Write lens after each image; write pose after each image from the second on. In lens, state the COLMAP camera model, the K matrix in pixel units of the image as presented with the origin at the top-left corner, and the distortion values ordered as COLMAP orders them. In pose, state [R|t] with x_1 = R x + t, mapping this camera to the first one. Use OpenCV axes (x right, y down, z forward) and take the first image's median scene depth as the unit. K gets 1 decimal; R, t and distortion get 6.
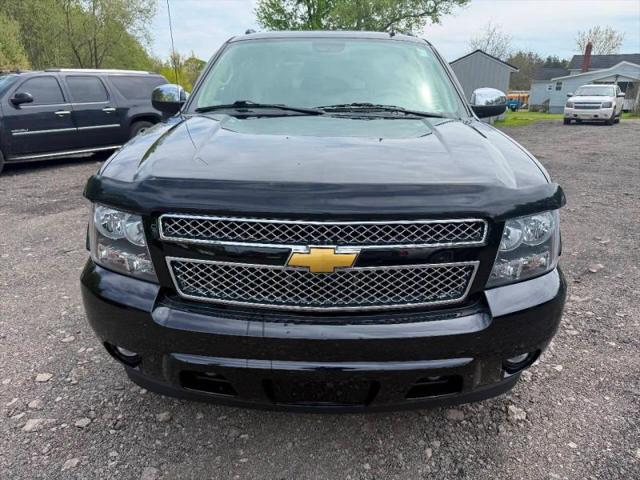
lens RADIAL K [[454.8, 0, 324.0], [0, 454.8, 241.2], [0, 0, 1]] dist [0.017242, -0.021433]
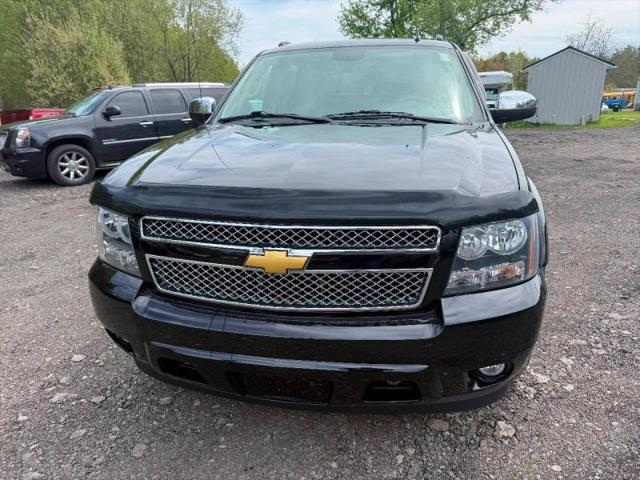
lens RADIAL K [[454.8, 0, 323.4], [0, 454.8, 242.8], [0, 0, 1]] dist [0.017242, -0.021433]
pose [[0.983598, 0.026617, -0.178399, 0.209609], [-0.027959, 0.999596, -0.005013, -0.000361], [0.178194, 0.009919, 0.983945, -0.017281]]
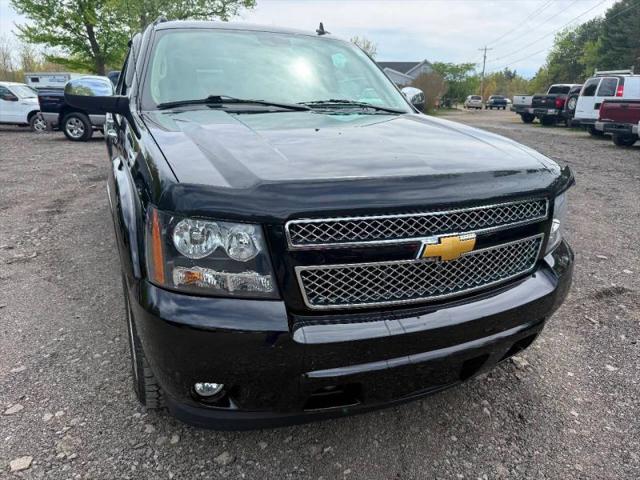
lens RADIAL K [[454.8, 0, 324.5], [0, 454.8, 238.9], [0, 0, 1]] dist [0.017242, -0.021433]
pose [[0.902641, -0.118134, 0.413863, -0.491968], [0.119811, 0.992553, 0.022007, -0.025519], [-0.413381, 0.029721, 0.910073, 0.121944]]
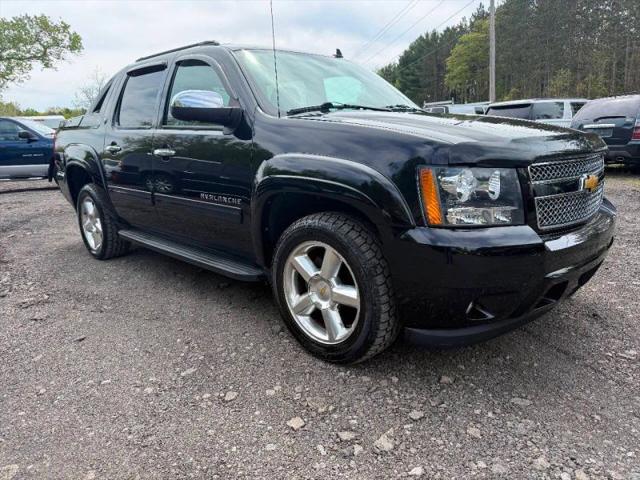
lens RADIAL K [[454.8, 0, 316.2], [0, 454.8, 240.2], [0, 0, 1]] dist [0.017242, -0.021433]
pose [[0.701607, -0.187289, 0.687511, -1.236876], [0.256505, 0.966542, 0.001536, -0.006961], [-0.664796, 0.175272, 0.726172, 0.380907]]
